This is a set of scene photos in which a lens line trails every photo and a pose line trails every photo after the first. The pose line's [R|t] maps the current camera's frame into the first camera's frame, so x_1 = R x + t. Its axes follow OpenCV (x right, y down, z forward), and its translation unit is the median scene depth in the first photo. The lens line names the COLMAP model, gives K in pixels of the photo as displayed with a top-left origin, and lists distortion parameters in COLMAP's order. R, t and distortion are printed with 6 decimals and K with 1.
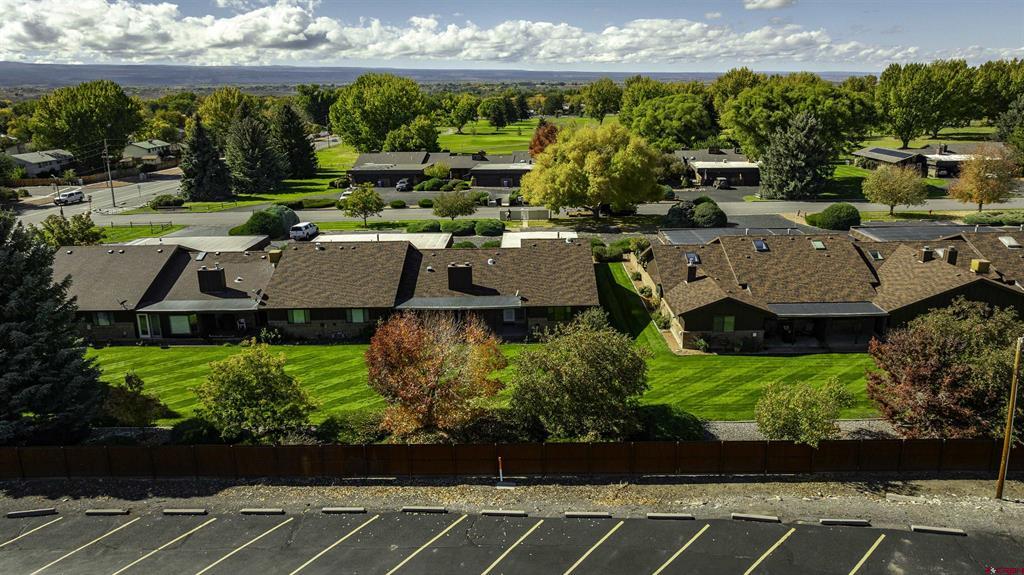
lens RADIAL K [[725.5, 0, 510.8], [0, 725.5, 290.4], [0, 0, 1]] dist [-0.021681, 0.007183]
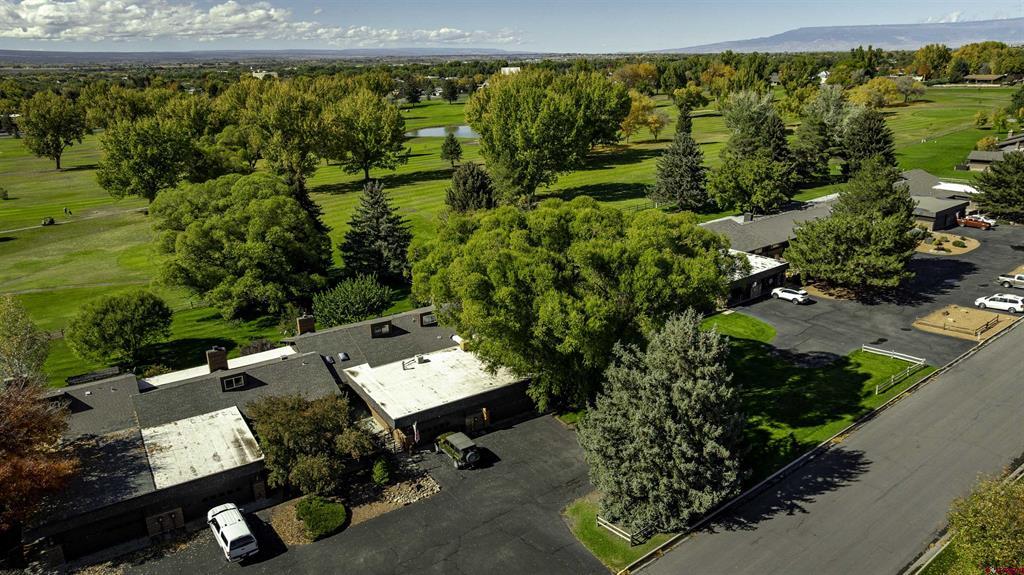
lens RADIAL K [[727.9, 0, 516.7], [0, 727.9, 284.9], [0, 0, 1]] dist [-0.061884, 0.070208]
pose [[0.770296, -0.194937, 0.607160, 0.075213], [0.181965, 0.979736, 0.083702, -0.273298], [-0.611173, 0.046007, 0.790159, 0.636952]]
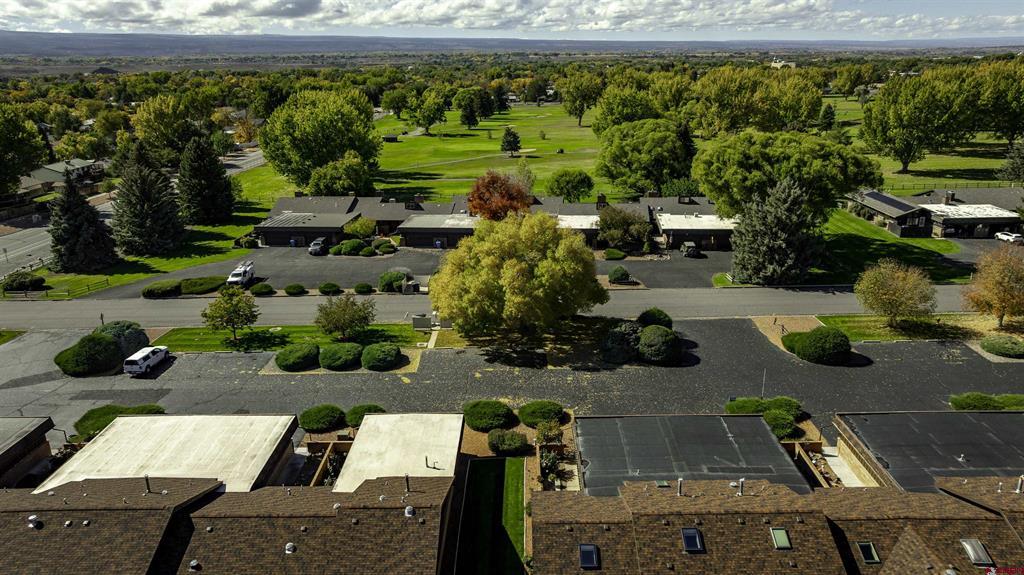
lens RADIAL K [[725.5, 0, 510.8], [0, 725.5, 290.4], [0, 0, 1]] dist [-0.021681, 0.007183]
pose [[0.999971, -0.003157, 0.006879, 0.075965], [0.002882, 0.999212, 0.039592, -0.133981], [-0.006998, -0.039572, 0.999192, 0.153565]]
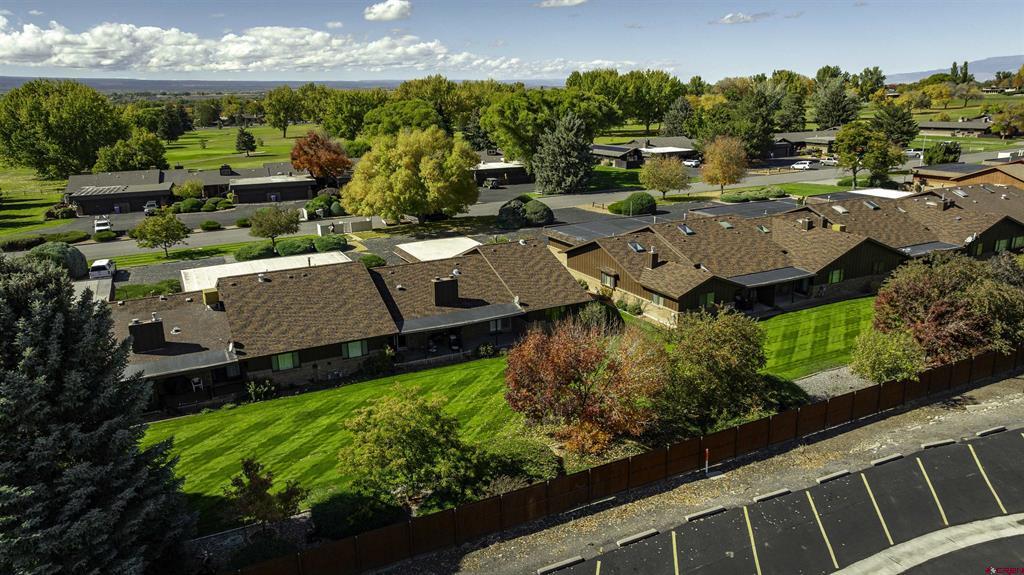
lens RADIAL K [[725.5, 0, 510.8], [0, 725.5, 290.4], [0, 0, 1]] dist [-0.021681, 0.007183]
pose [[0.886000, -0.125658, 0.446333, -0.173785], [0.130628, 0.991234, 0.019762, -0.011458], [-0.444904, 0.040795, 0.894649, 0.053385]]
